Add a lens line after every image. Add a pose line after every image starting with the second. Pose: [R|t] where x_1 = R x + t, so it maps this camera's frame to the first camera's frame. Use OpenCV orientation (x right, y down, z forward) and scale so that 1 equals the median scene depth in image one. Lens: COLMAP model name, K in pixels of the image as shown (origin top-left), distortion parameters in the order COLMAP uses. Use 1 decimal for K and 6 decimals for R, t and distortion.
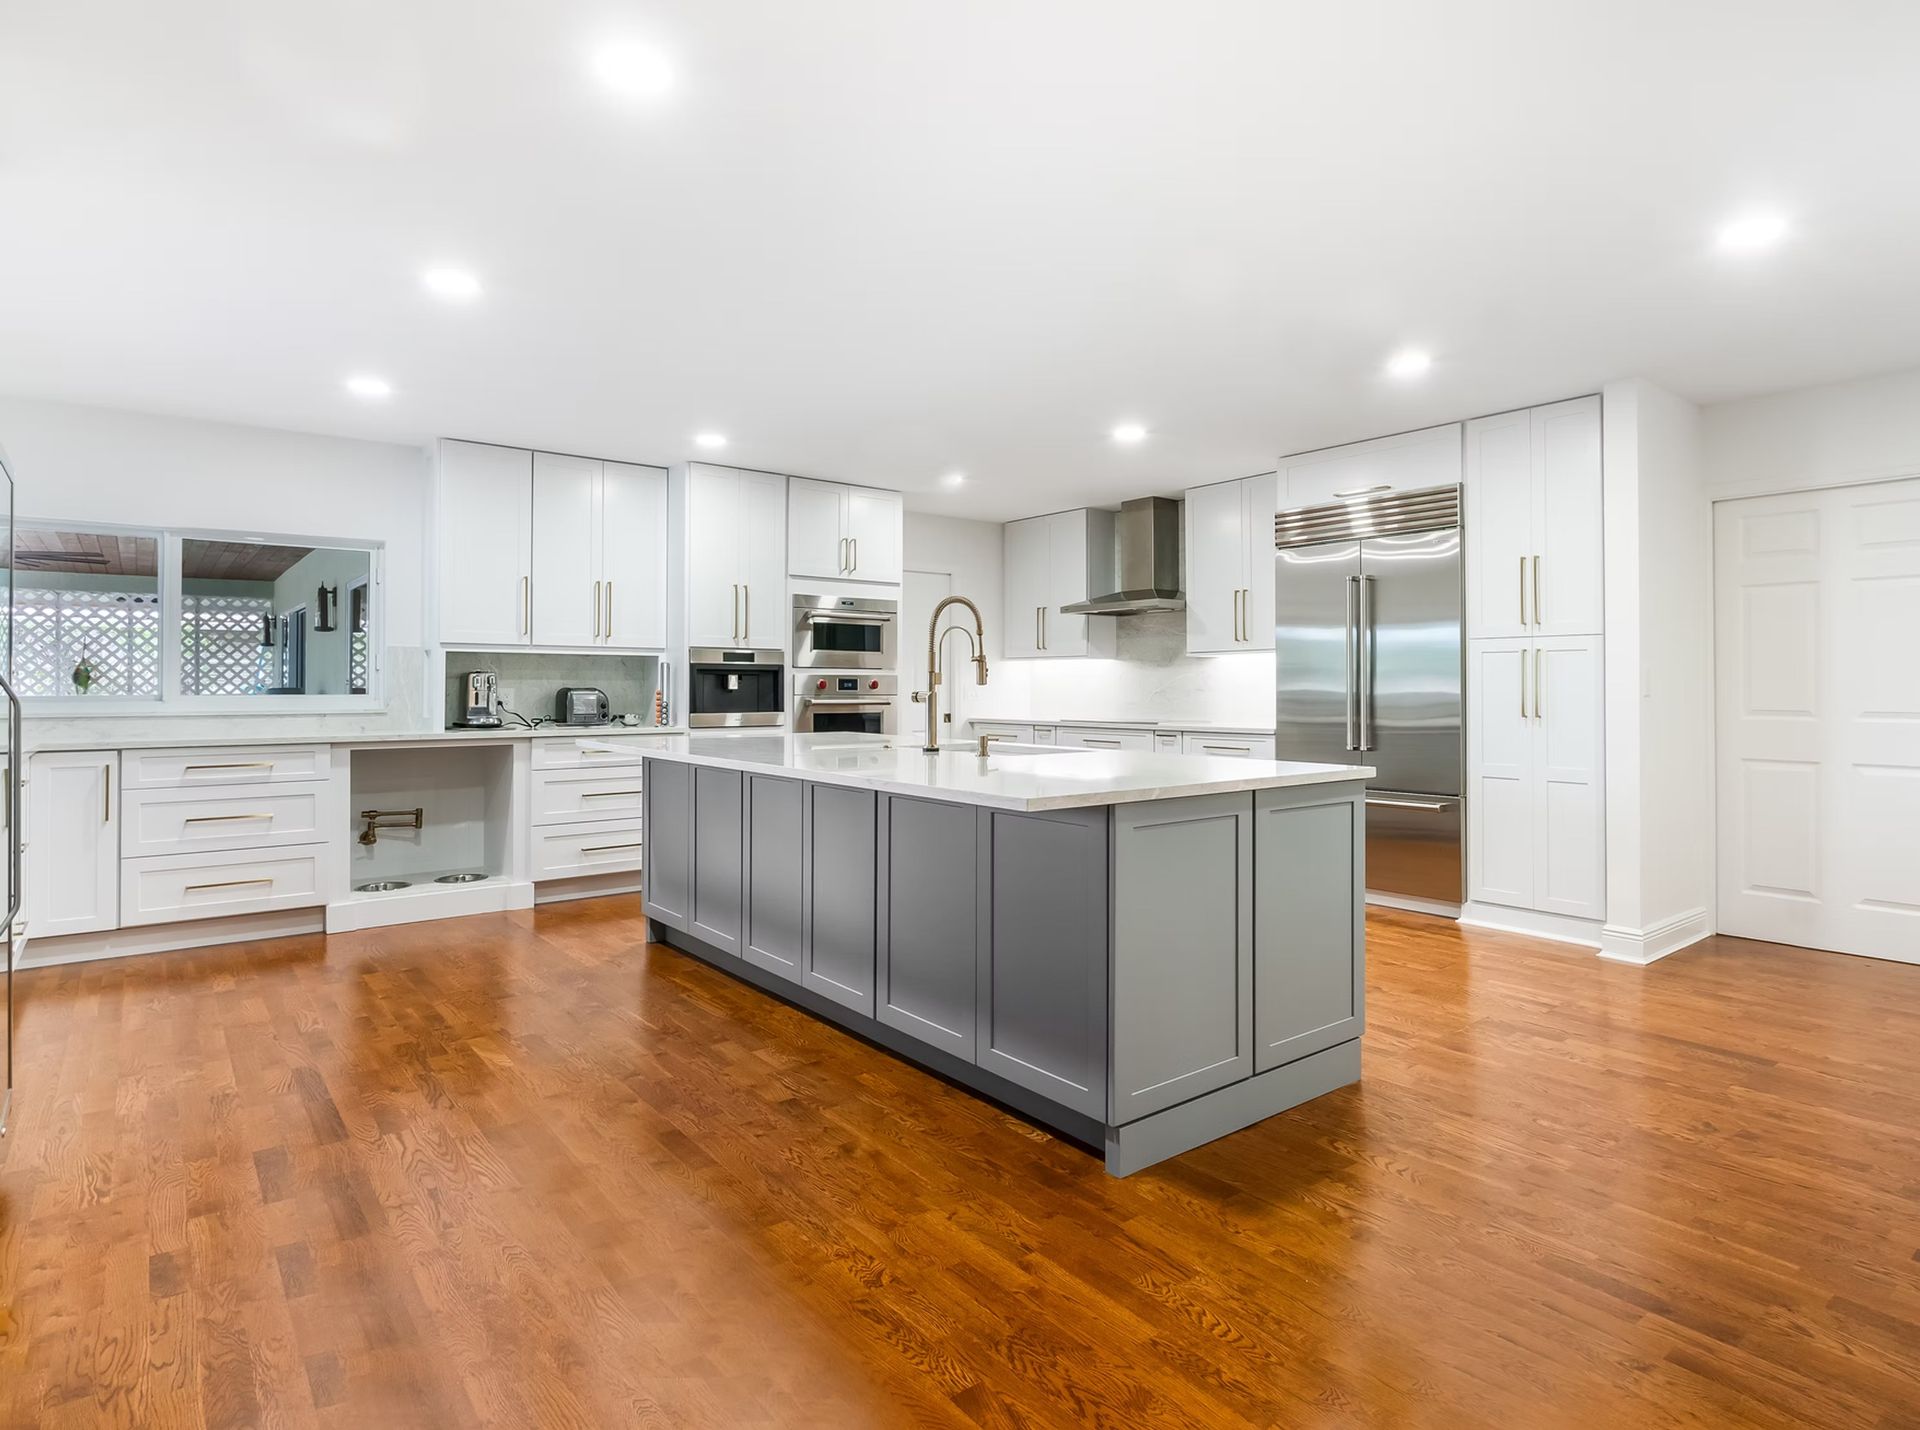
lens RADIAL K [[1015.2, 0, 964.9], [0, 1015.2, 697.8], [0, 0, 1]] dist [-0.003263, -0.000451]
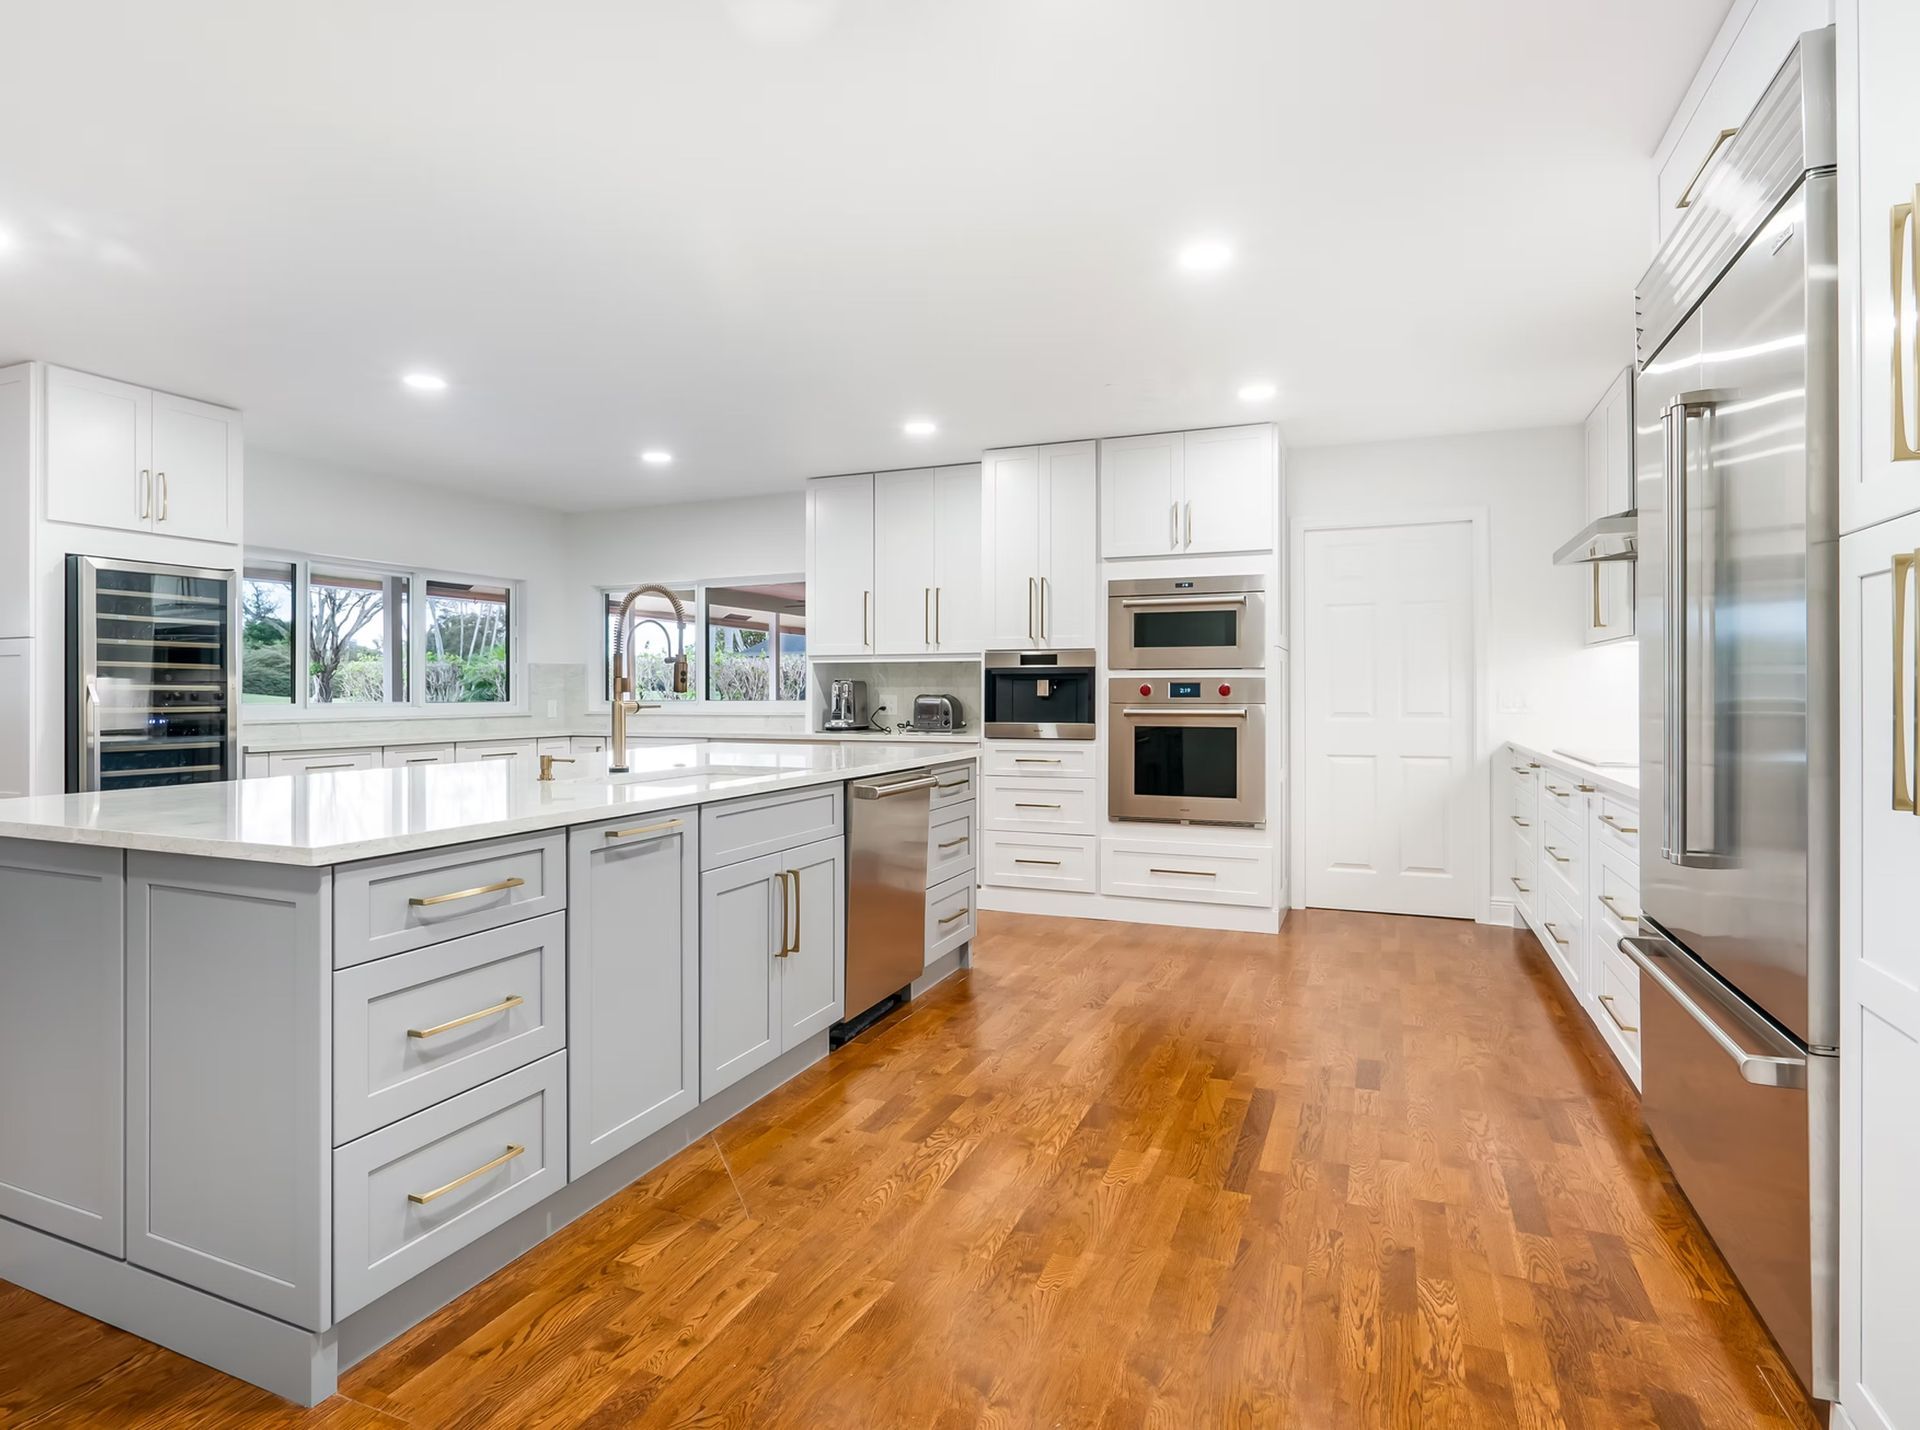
lens RADIAL K [[1015.2, 0, 962.5], [0, 1015.2, 706.2], [0, 0, 1]] dist [-0.003263, -0.000451]
pose [[0.500483, 0.009690, -0.865692, 0.503368], [-0.005965, 0.999952, 0.007744, -0.005949], [0.865726, 0.001288, 0.500517, 0.498161]]
